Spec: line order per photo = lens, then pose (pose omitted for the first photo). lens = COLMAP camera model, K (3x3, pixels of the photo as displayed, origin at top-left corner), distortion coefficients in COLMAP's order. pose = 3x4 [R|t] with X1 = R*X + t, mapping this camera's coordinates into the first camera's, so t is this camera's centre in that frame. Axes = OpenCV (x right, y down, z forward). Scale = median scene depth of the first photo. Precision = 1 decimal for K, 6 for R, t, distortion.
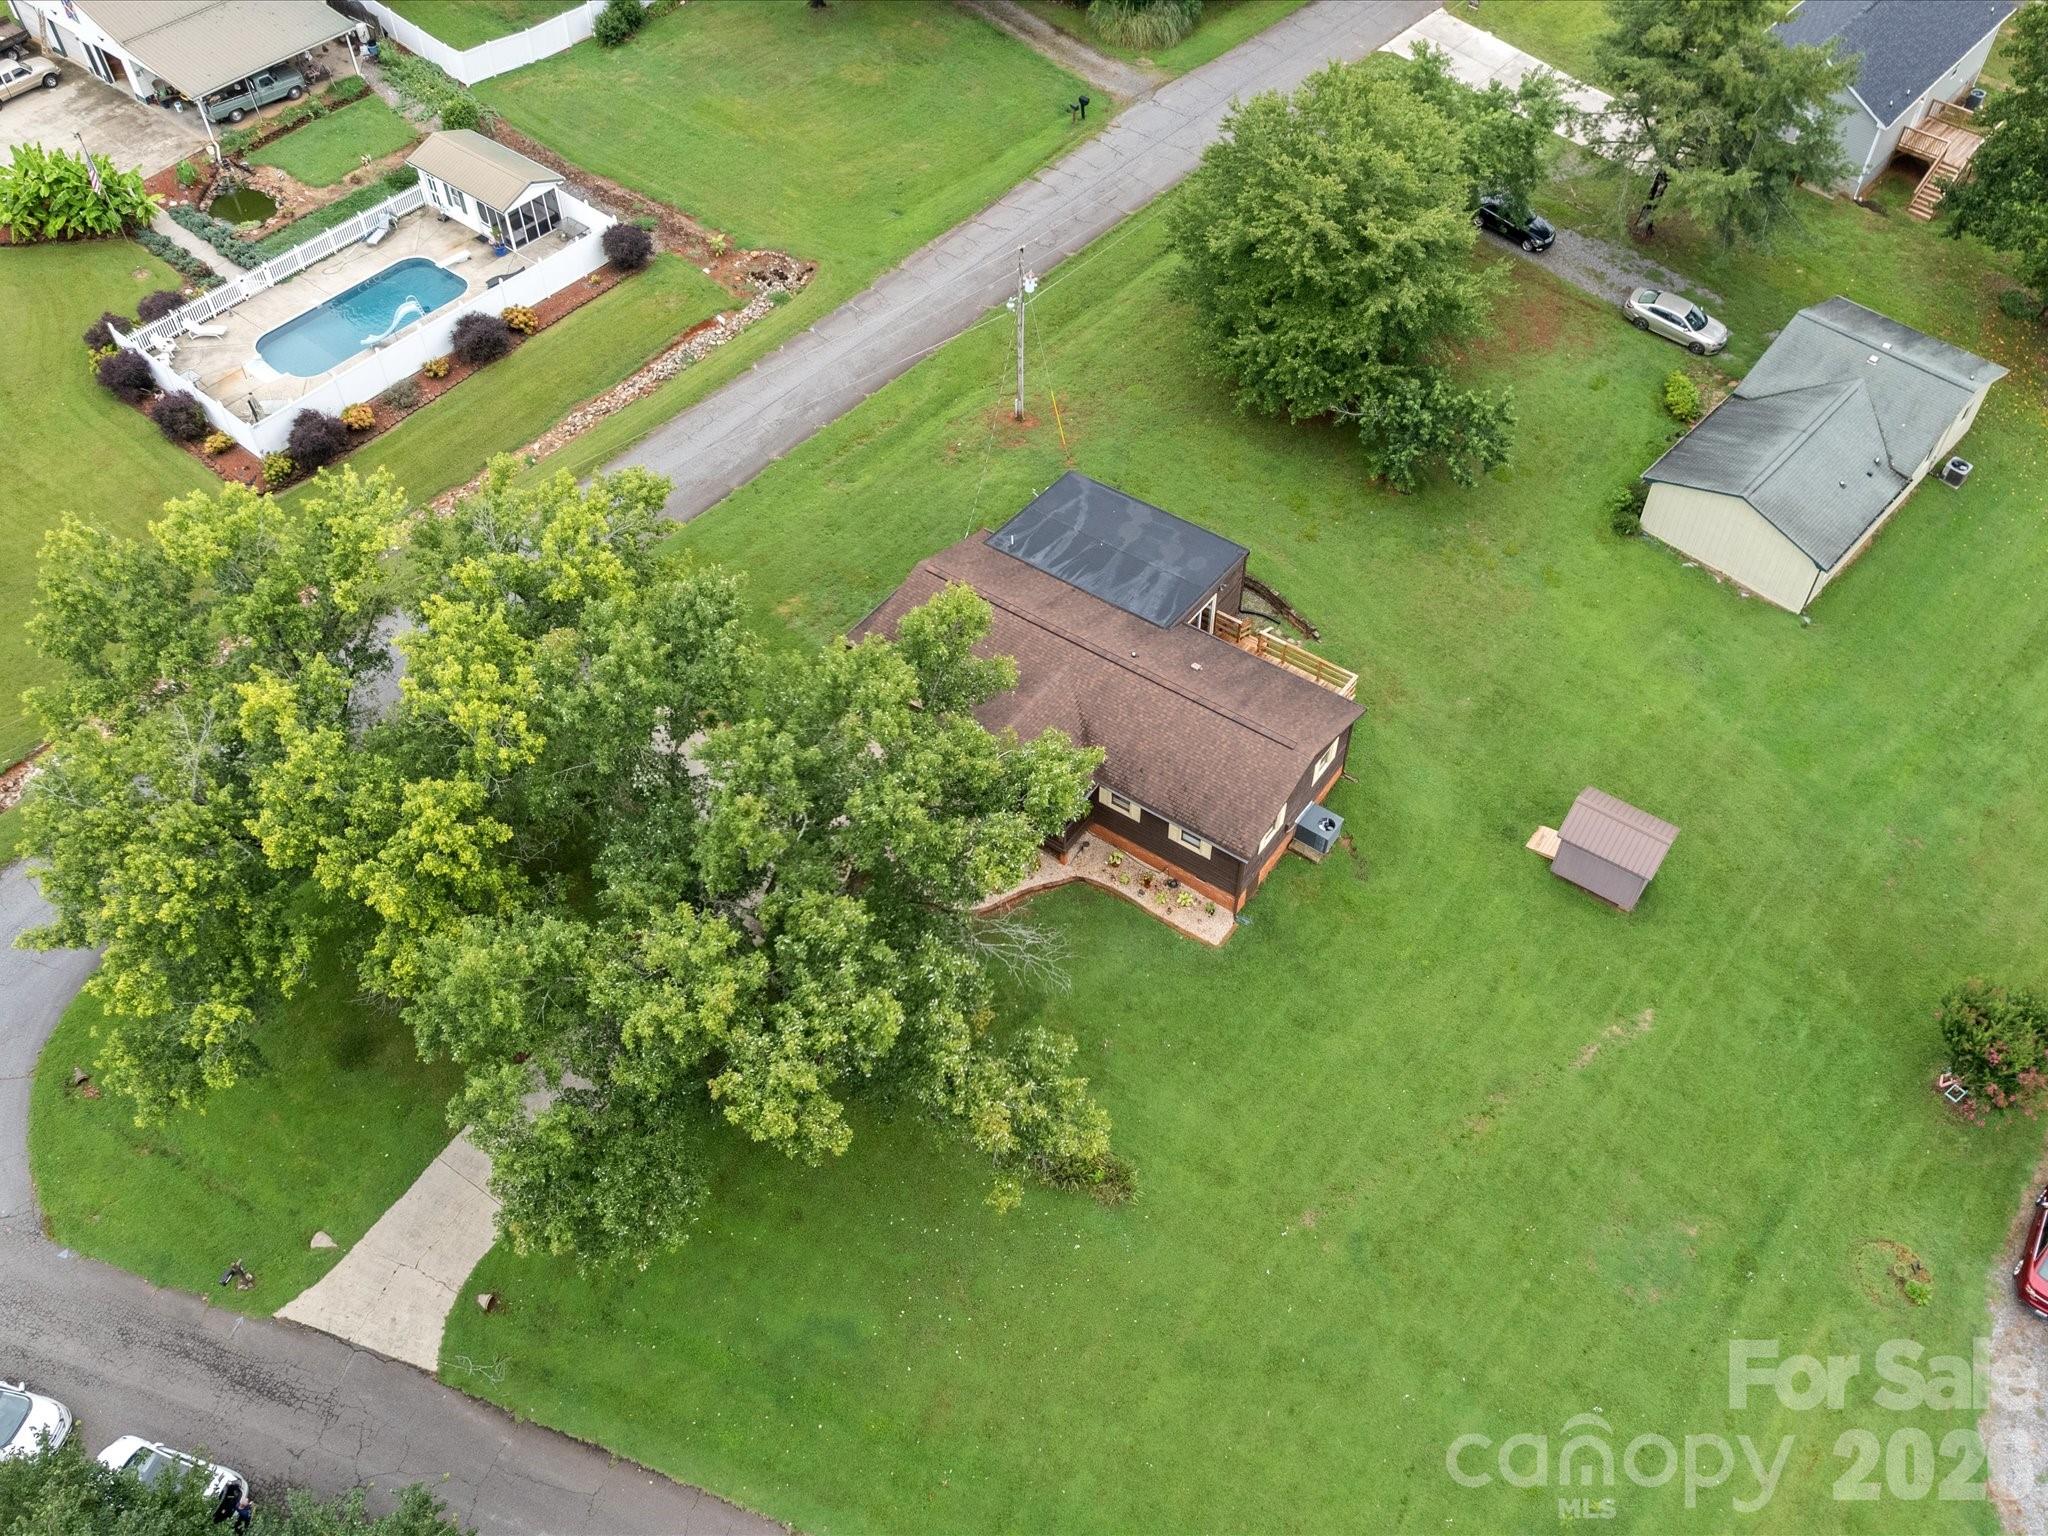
lens RADIAL K [[1742.7, 0, 1036.1], [0, 1742.7, 770.8], [0, 0, 1]] dist [-0.089758, 0.090095]
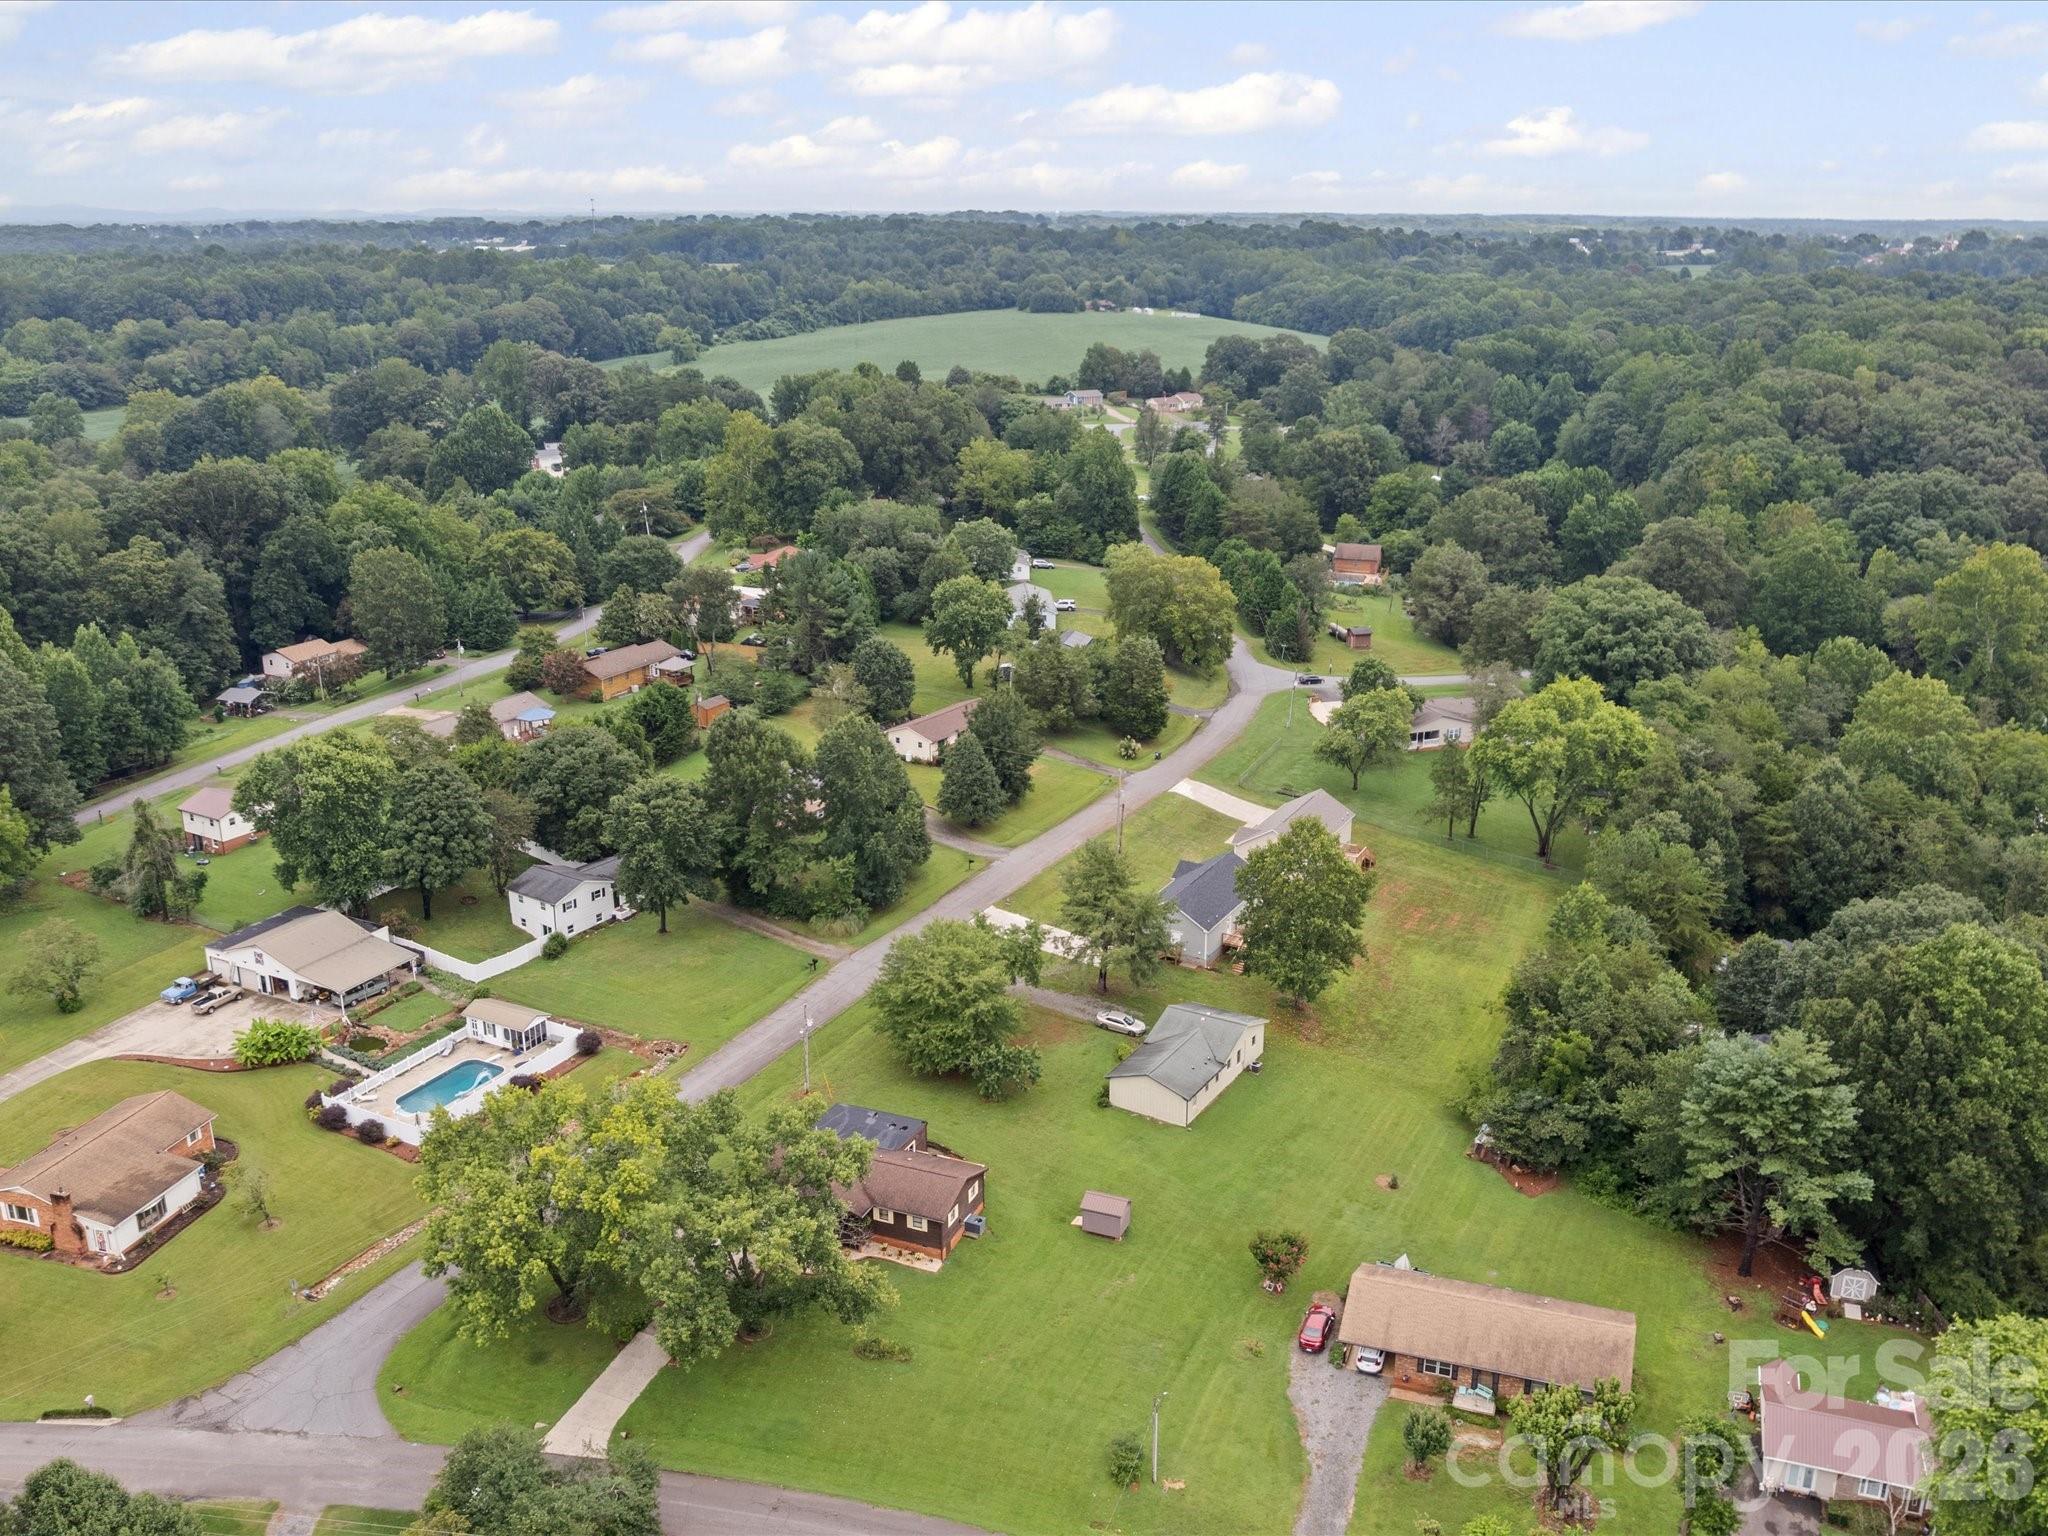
lens RADIAL K [[1742.7, 0, 1036.1], [0, 1742.7, 770.8], [0, 0, 1]] dist [-0.089758, 0.090095]
pose [[0.975377, -0.062528, 0.211495, -0.149637], [0.164331, 0.845619, -0.507862, 0.535752], [-0.147089, 0.530113, 0.835072, -0.904446]]
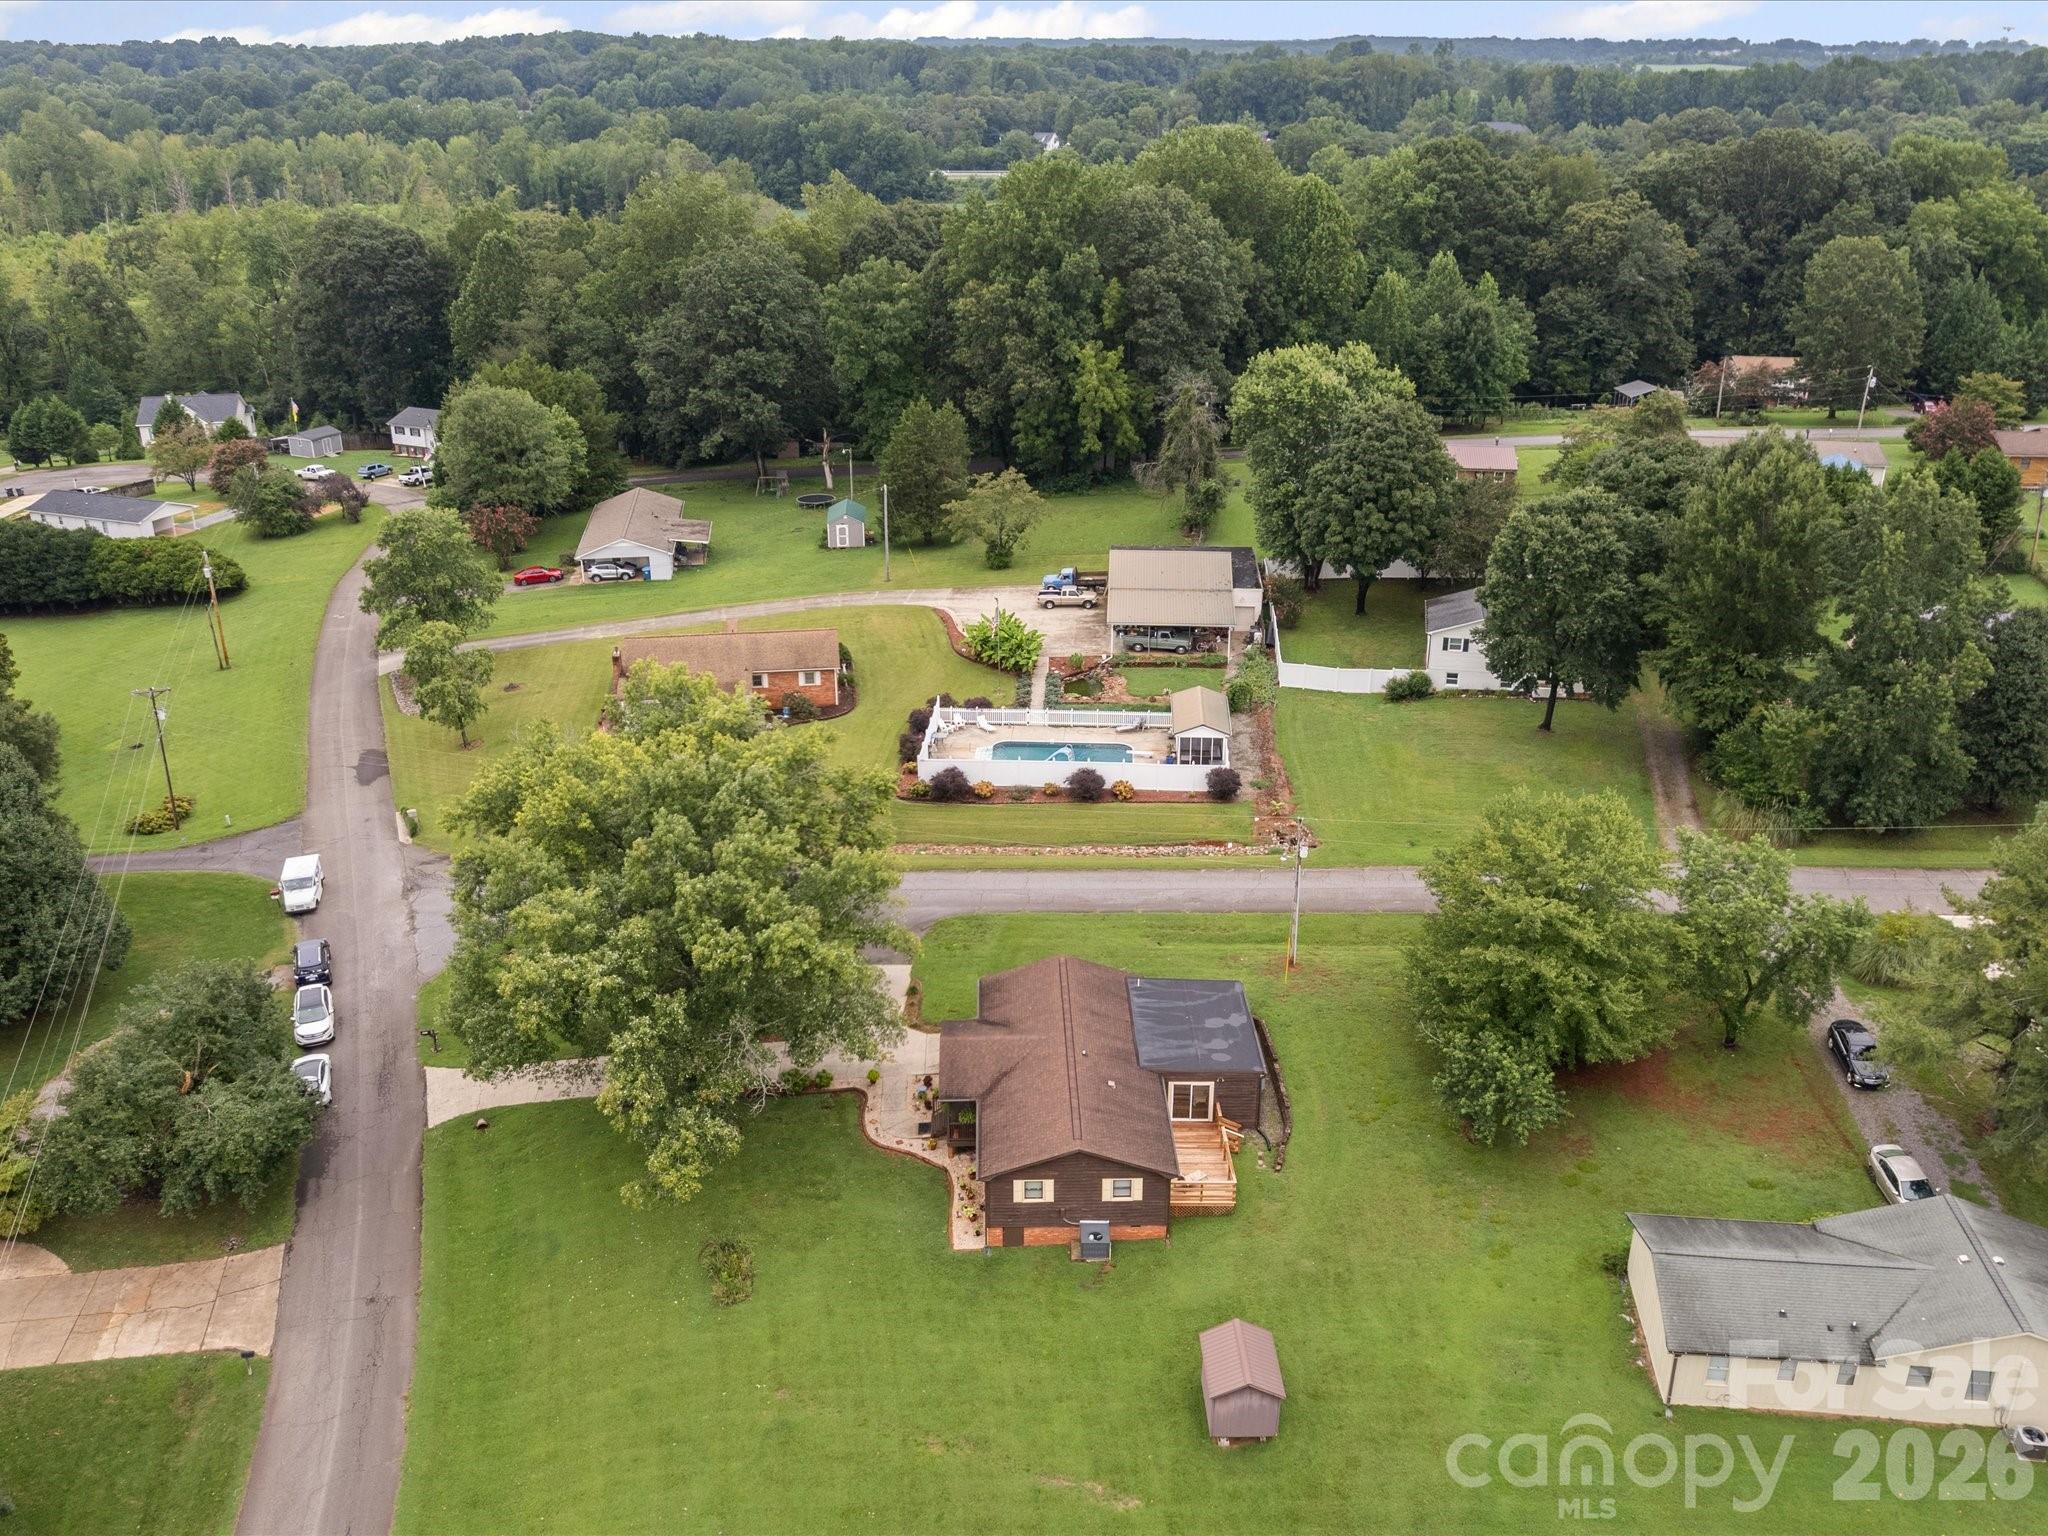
lens RADIAL K [[1742.7, 0, 1036.1], [0, 1742.7, 770.8], [0, 0, 1]] dist [-0.089758, 0.090095]
pose [[0.597763, 0.313567, -0.737804, 0.726699], [-0.611931, 0.773026, -0.167246, 0.006122], [0.517899, 0.551459, 0.653968, 0.029390]]
